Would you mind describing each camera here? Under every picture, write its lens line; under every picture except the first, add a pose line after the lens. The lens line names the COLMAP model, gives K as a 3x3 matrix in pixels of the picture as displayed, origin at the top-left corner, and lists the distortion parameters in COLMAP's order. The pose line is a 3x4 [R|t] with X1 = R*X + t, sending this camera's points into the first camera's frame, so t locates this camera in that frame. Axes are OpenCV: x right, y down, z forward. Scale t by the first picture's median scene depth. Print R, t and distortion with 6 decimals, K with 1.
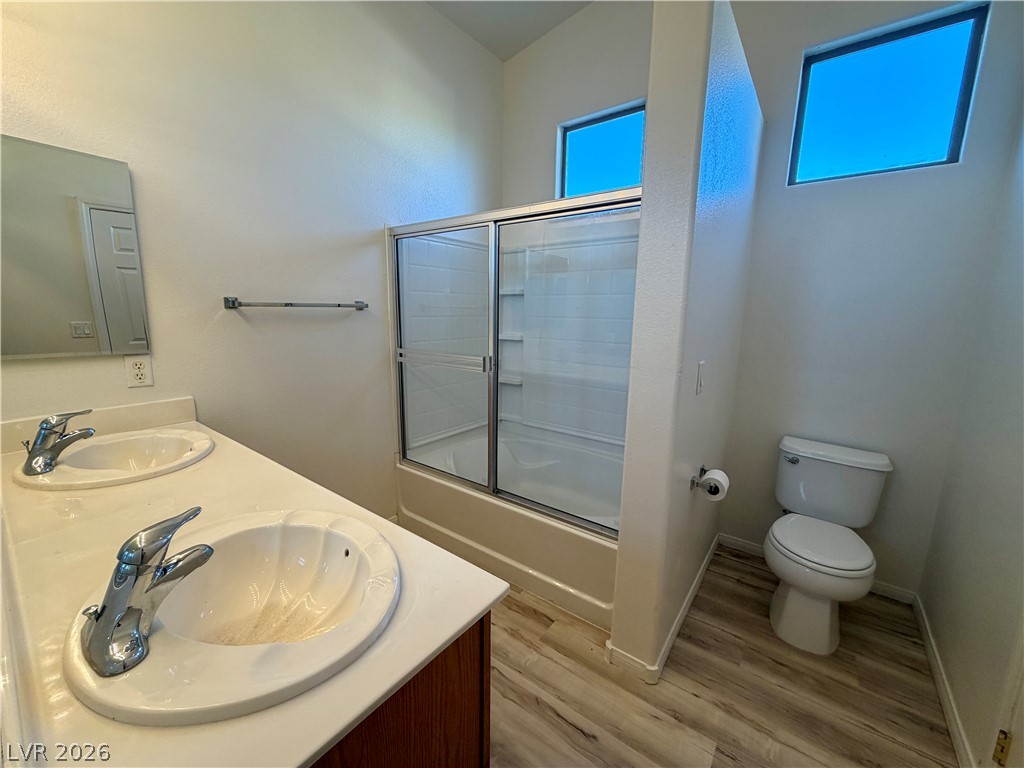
lens RADIAL K [[407.9, 0, 508.5], [0, 407.9, 385.1], [0, 0, 1]] dist [0.001104, 0.000016]
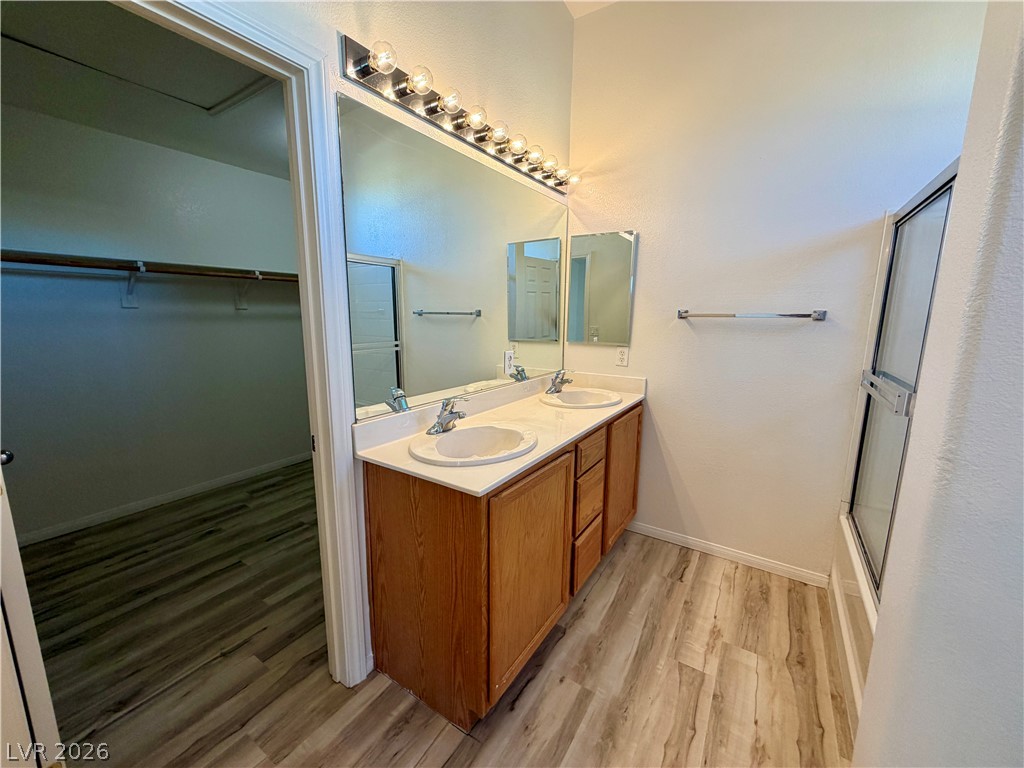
lens RADIAL K [[407.9, 0, 508.5], [0, 407.9, 385.1], [0, 0, 1]] dist [0.001104, 0.000016]
pose [[0.067623, 0.160177, -0.984769, 0.615754], [-0.187943, 0.971403, 0.145097, -0.065396], [0.979849, 0.175268, 0.095793, 0.365711]]
